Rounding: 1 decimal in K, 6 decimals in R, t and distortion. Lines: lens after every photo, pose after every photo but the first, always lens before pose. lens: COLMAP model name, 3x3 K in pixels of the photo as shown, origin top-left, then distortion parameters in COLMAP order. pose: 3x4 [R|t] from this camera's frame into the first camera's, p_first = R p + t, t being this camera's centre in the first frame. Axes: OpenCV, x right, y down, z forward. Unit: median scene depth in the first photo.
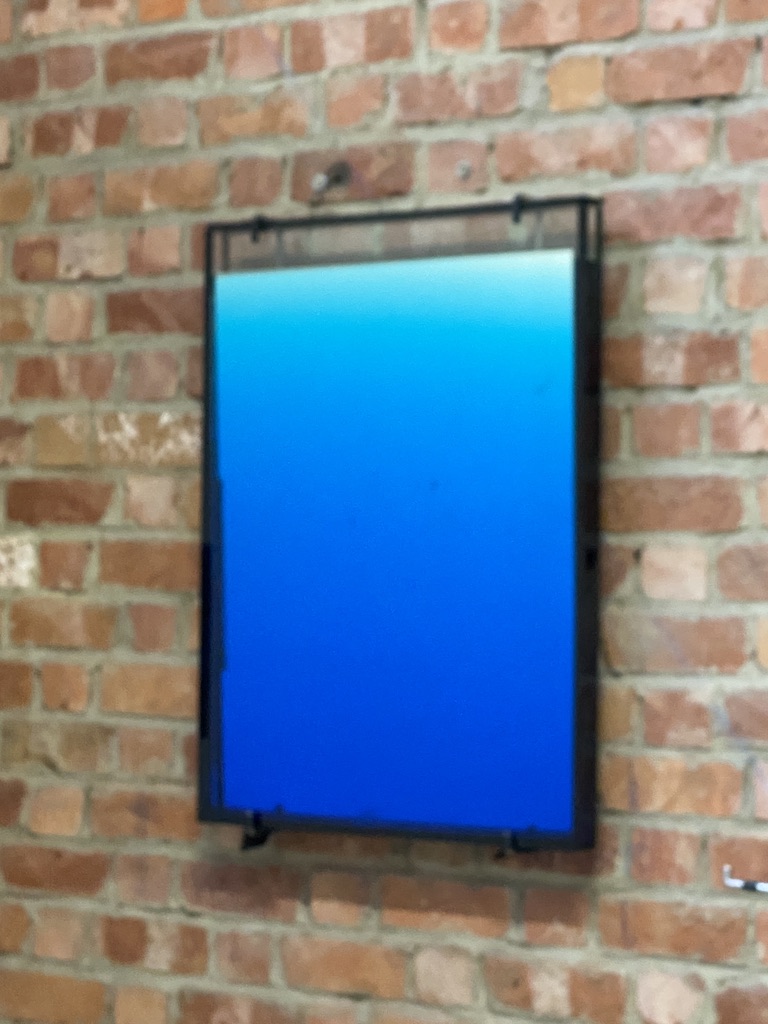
lens RADIAL K [[2396.6, 0, 385.8], [0, 2396.6, 511.2], [0, 0, 1]] dist [0.032195, 0.000000]
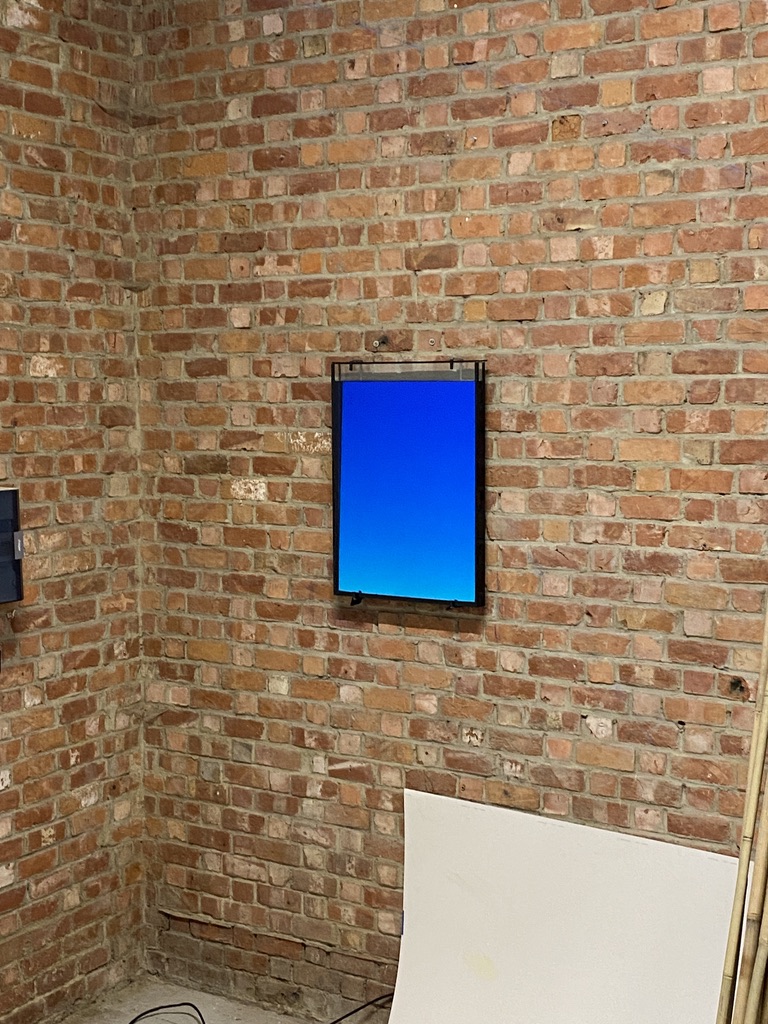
lens RADIAL K [[1485.2, 0, 382.3], [0, 1485.2, 512.5], [0, 0, 1]] dist [0.041182, 0.000000]
pose [[0.999333, -0.015789, -0.032914, 0.027479], [0.019587, 0.992766, 0.118453, -0.145370], [0.030806, -0.119018, 0.992414, -0.572501]]
